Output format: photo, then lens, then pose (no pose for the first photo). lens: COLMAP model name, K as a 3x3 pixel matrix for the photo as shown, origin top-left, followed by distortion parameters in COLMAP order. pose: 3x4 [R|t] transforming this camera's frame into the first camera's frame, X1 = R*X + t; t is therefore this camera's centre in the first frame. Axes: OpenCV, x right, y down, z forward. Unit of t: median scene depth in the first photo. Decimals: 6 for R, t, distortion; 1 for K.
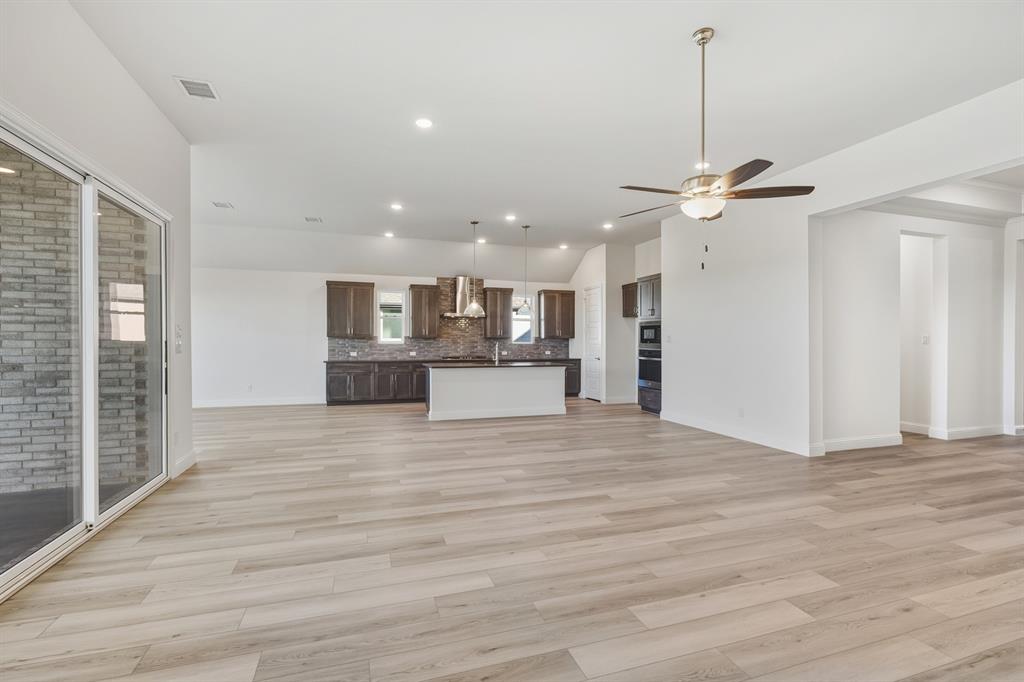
lens RADIAL K [[454.5, 0, 508.1], [0, 454.5, 365.8], [0, 0, 1]] dist [-0.009105, 0.002688]
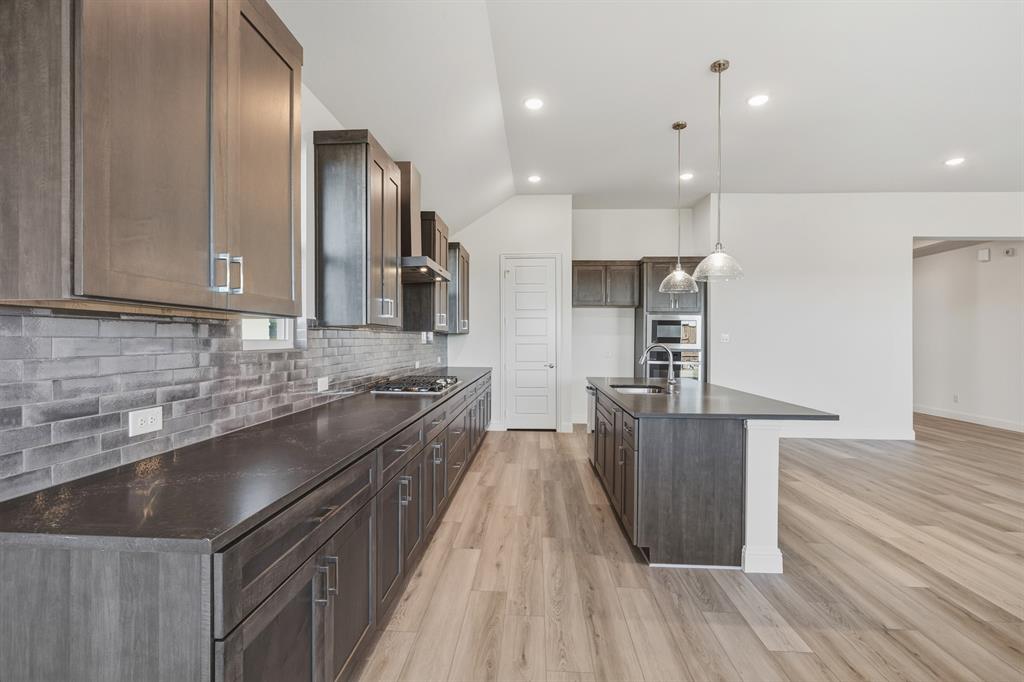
lens RADIAL K [[454.5, 0, 508.5], [0, 454.5, 338.9], [0, 0, 1]] dist [-0.009105, 0.002688]
pose [[0.365671, 0.000898, 0.930744, -0.525232], [0.042950, 0.998918, -0.017838, -0.054984], [-0.929753, 0.046498, 0.365237, 0.990886]]
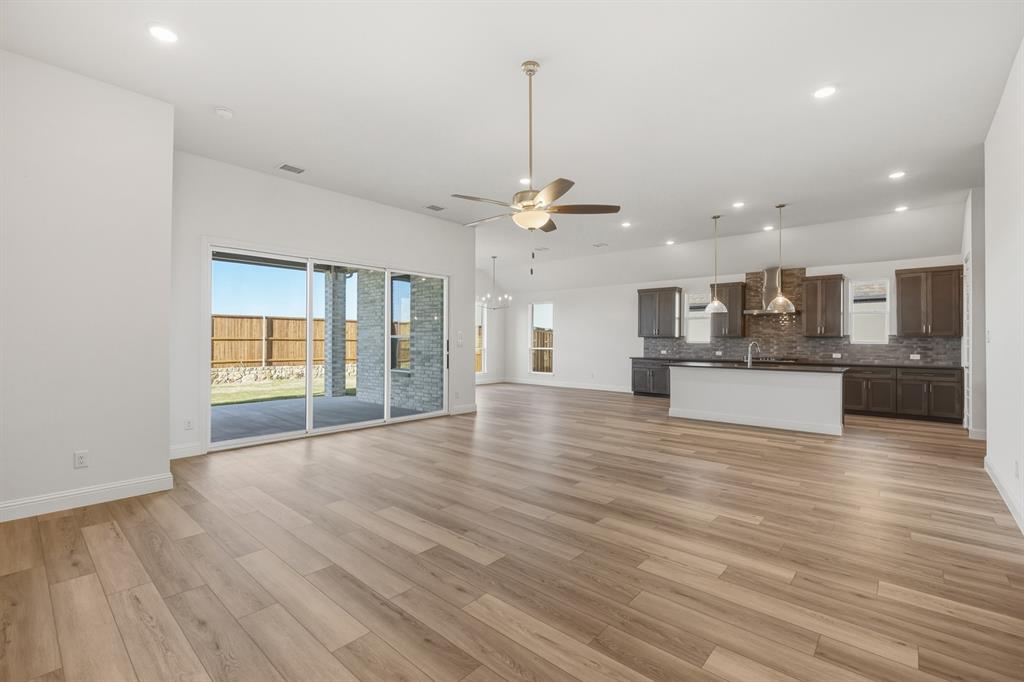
lens RADIAL K [[454.5, 0, 512.4], [0, 454.5, 336.3], [0, 0, 1]] dist [-0.009105, 0.002688]
pose [[0.504401, -0.009426, -0.863418, 0.515941], [-0.047963, 0.998091, -0.038915, -0.004574], [0.862137, 0.061041, 0.502985, 0.147172]]
